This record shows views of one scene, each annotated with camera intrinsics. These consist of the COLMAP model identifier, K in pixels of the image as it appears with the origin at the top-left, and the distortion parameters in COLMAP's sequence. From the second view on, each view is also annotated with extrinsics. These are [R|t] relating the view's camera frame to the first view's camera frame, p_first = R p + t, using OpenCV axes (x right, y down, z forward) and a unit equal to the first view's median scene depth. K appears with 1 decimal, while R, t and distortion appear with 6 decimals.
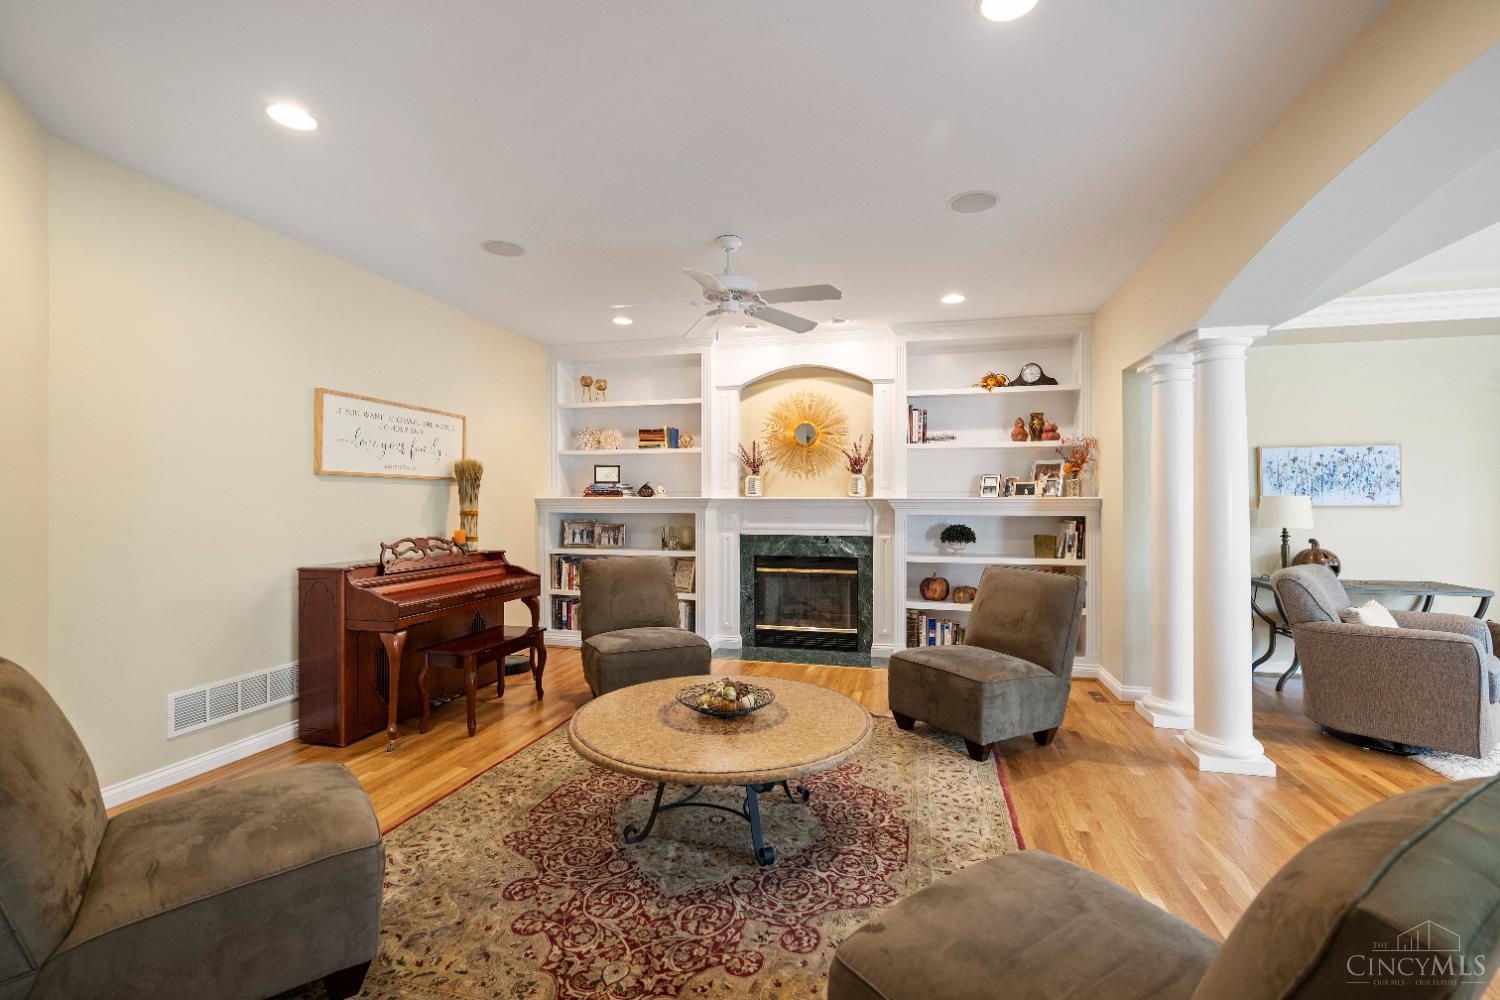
lens RADIAL K [[683.7, 0, 750.0], [0, 683.7, 500.0], [0, 0, 1]] dist [0.000413, 0.000033]
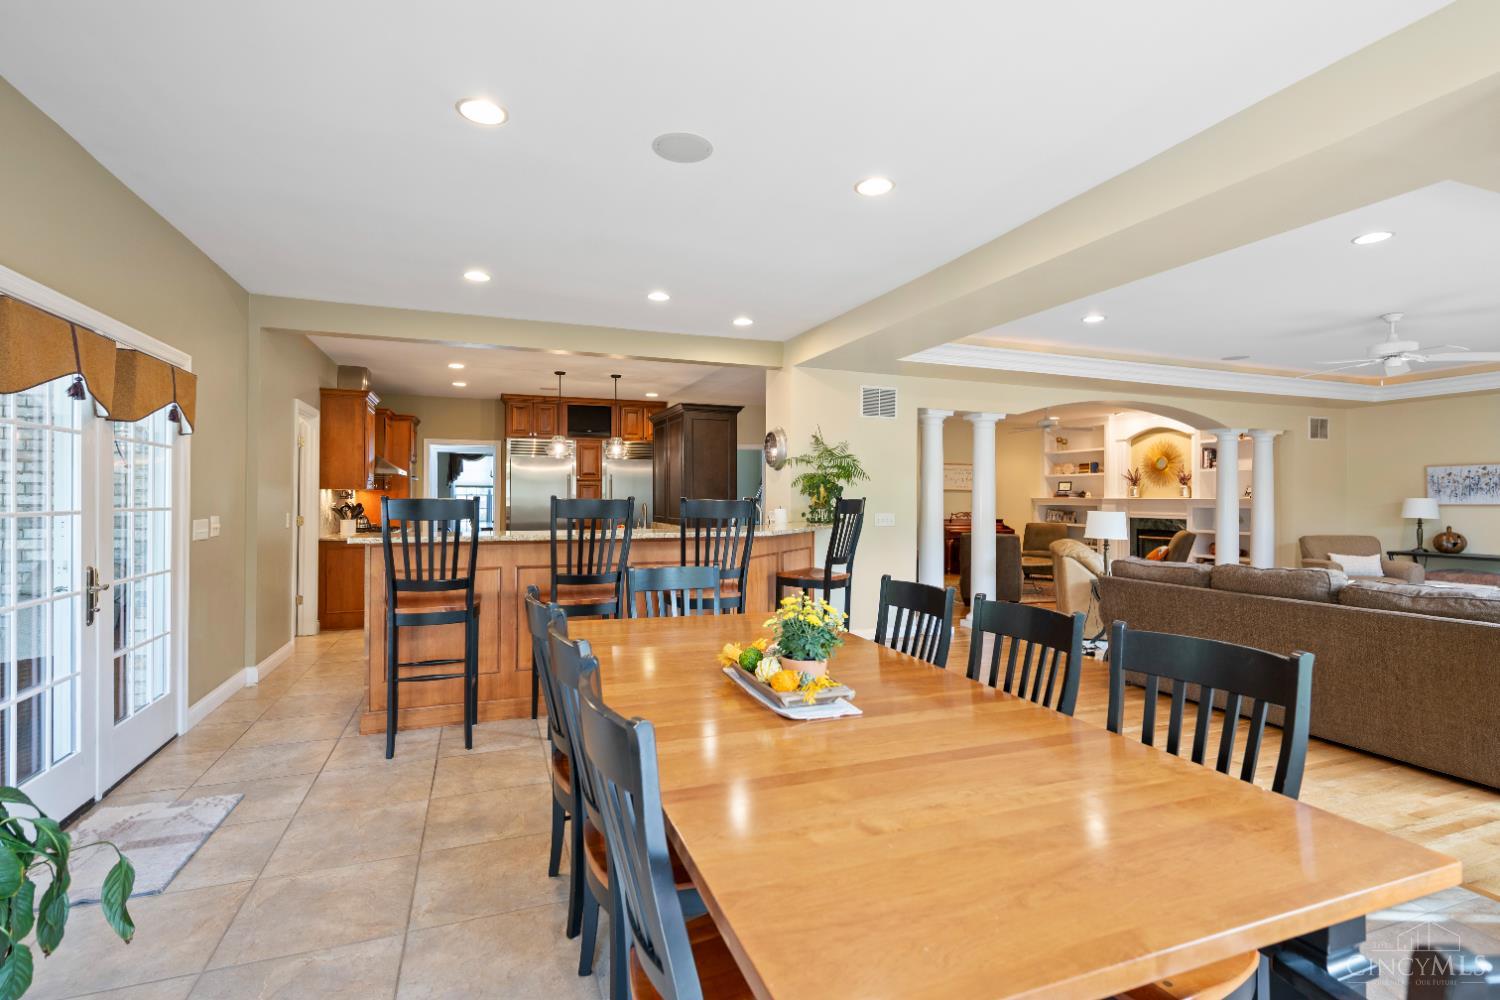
lens RADIAL K [[713.0, 0, 750.0], [0, 713.0, 500.0], [0, 0, 1]] dist [0.000421, 0.000006]
pose [[0.564513, 0.006238, -0.825400, 1.040066], [-0.006638, 0.999973, 0.003018, 0.003198], [0.825397, 0.003776, 0.564540, -0.995878]]
